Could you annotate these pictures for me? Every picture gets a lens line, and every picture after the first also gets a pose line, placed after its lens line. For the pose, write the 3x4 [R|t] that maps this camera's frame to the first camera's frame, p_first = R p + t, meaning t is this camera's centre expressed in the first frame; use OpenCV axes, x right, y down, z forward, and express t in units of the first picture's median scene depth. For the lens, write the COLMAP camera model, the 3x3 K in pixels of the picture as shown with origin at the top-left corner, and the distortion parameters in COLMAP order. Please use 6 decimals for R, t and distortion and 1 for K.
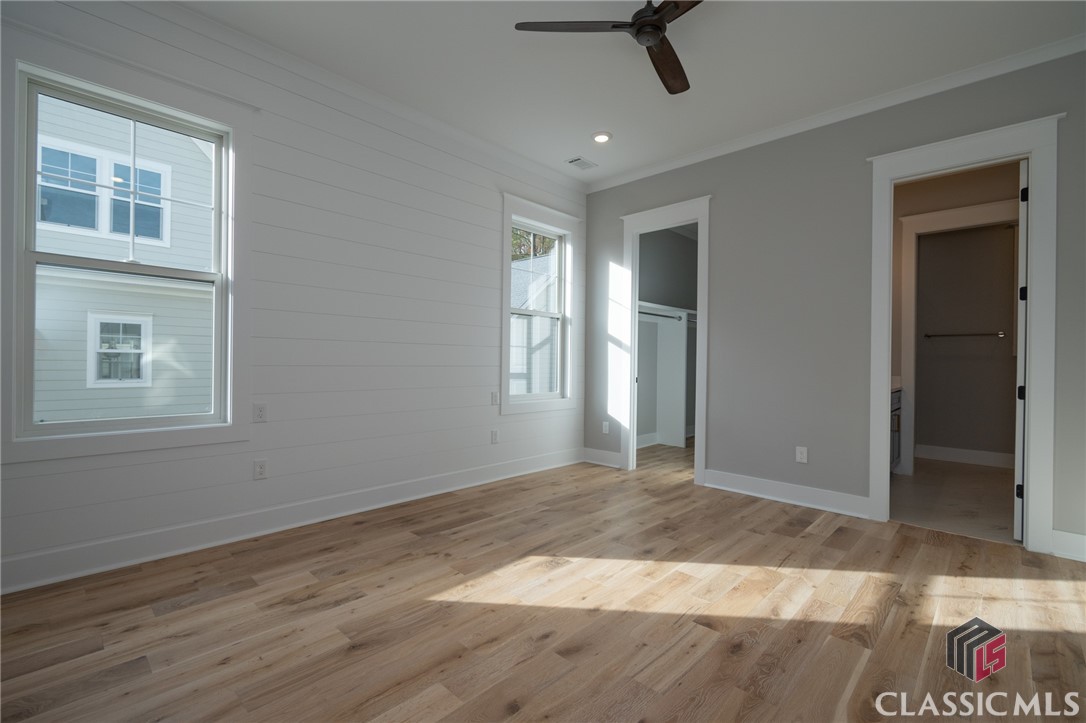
lens RADIAL K [[494.4, 0, 546.3], [0, 494.4, 359.0], [0, 0, 1]] dist [0.007670, -0.004240]
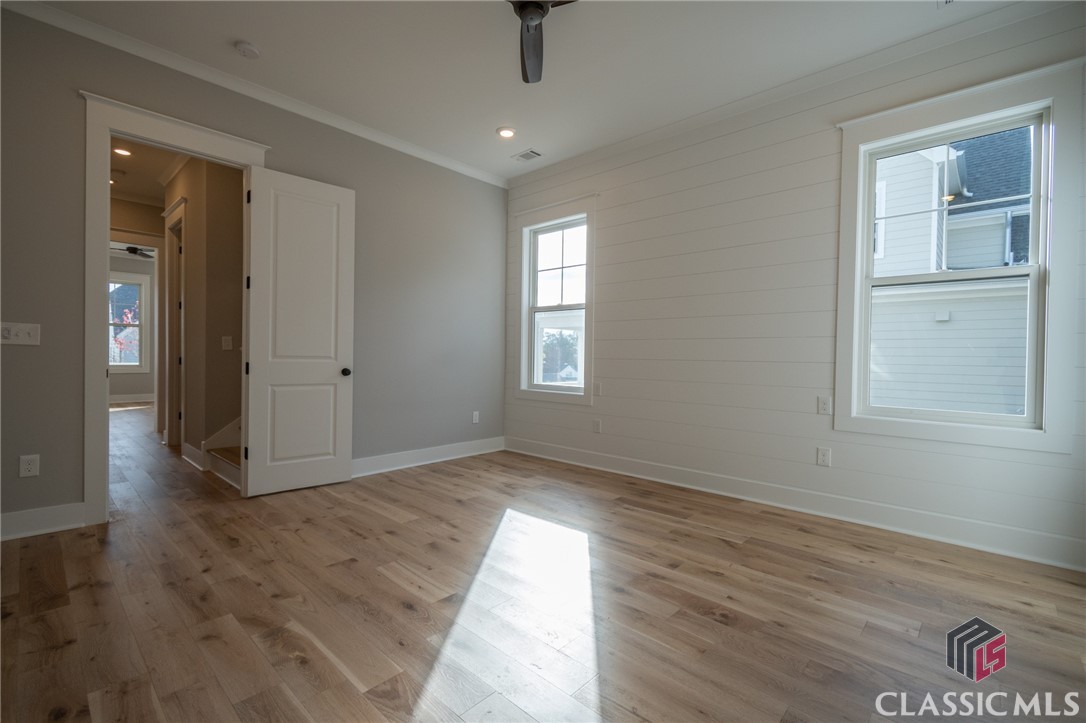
lens RADIAL K [[494.4, 0, 540.5], [0, 494.4, 364.9], [0, 0, 1]] dist [0.007670, -0.004240]
pose [[-0.021449, 0.005120, -0.999757, 0.874762], [-0.012547, 0.999907, 0.005390, 0.024625], [0.999691, 0.012659, -0.021382, 0.780490]]
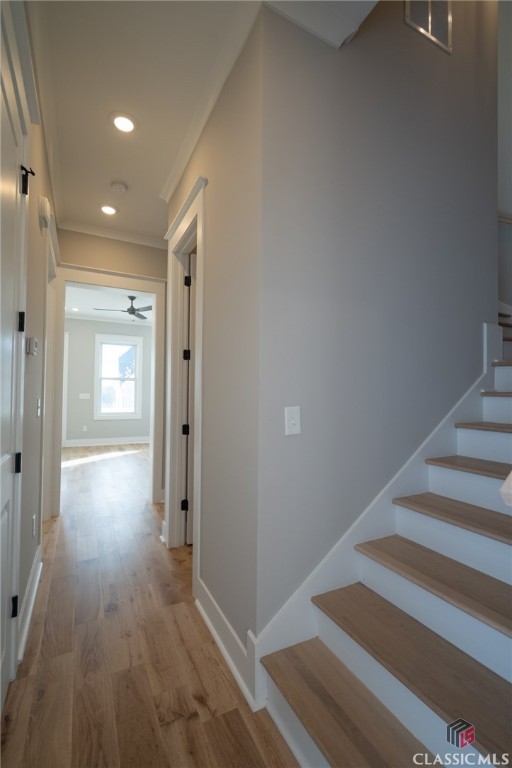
lens RADIAL K [[349.6, 0, 260.0], [0, 349.6, 383.9], [0, 0, 1]] dist [0.007670, -0.004240]
pose [[-0.346569, -0.037603, -0.937270, 0.738980], [-0.011409, 0.999291, -0.035872, 0.013462], [0.937955, -0.001738, -0.346753, 0.663434]]
